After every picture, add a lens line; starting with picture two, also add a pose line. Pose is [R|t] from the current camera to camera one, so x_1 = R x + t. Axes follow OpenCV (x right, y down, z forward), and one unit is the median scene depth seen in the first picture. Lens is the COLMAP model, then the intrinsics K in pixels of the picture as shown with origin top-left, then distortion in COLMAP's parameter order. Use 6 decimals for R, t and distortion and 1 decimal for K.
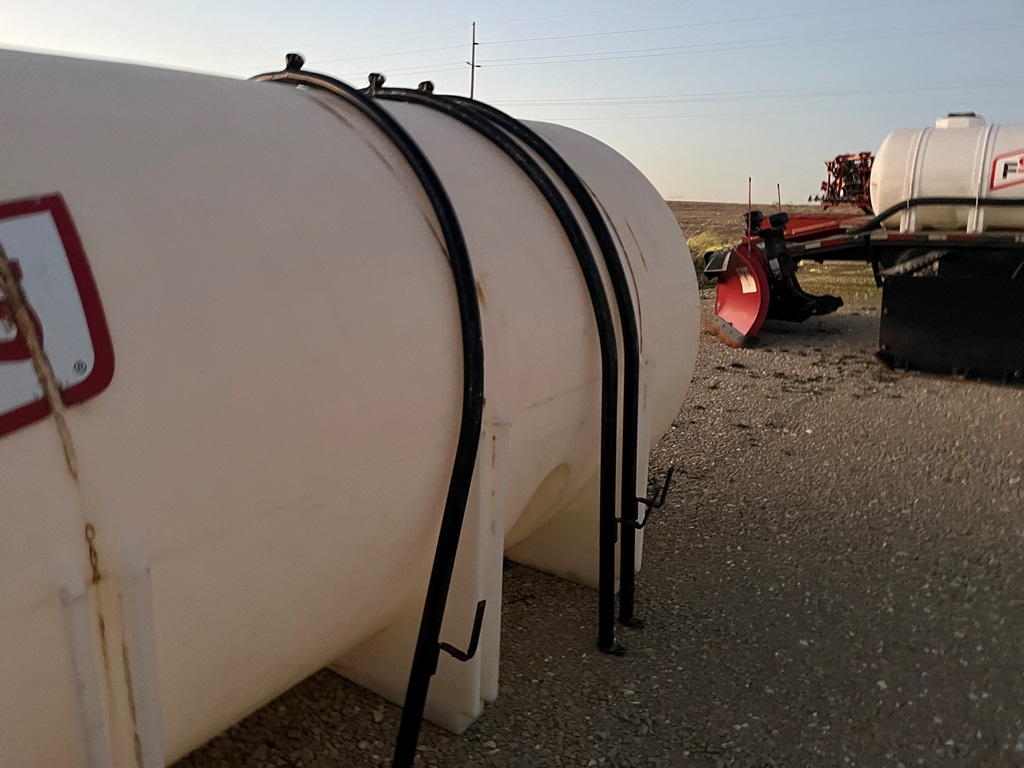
lens RADIAL K [[763.5, 0, 490.0], [0, 763.5, 383.9], [0, 0, 1]] dist [0.020875, 0.001330]
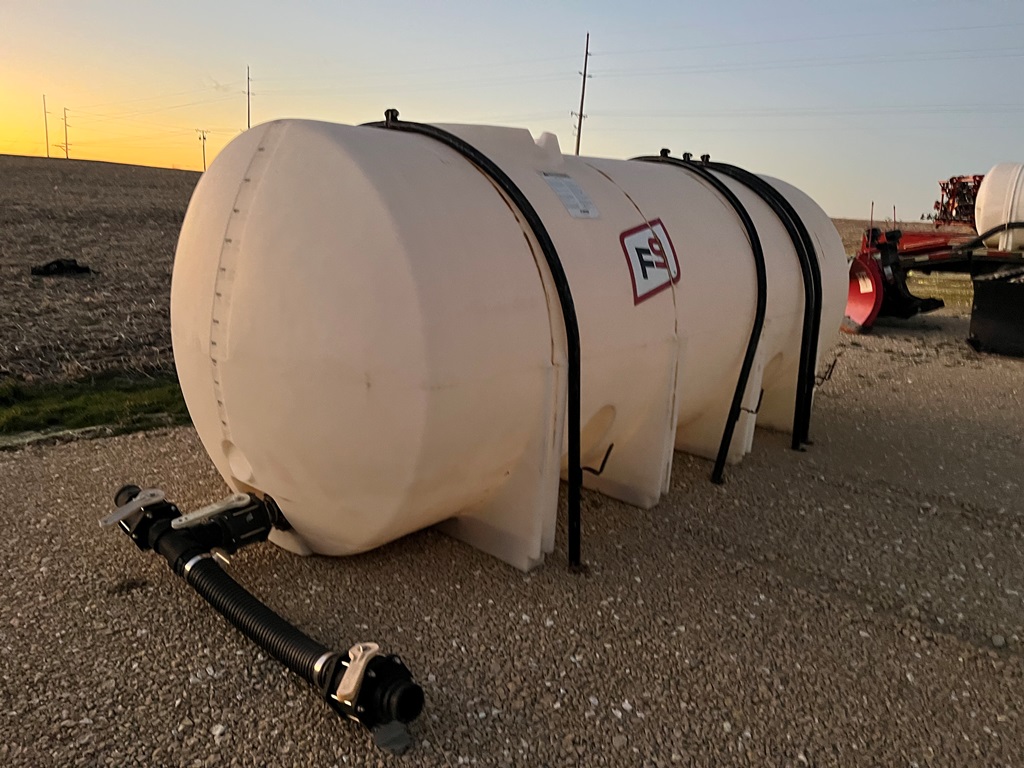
lens RADIAL K [[746.5, 0, 512.0], [0, 746.5, 384.0], [0, 0, 1]] dist [0.100648, -0.134216]
pose [[0.994410, 0.054413, -0.090486, -0.116646], [-0.054753, 0.998499, -0.001272, 0.063440], [0.090281, 0.006219, 0.995897, -0.288417]]
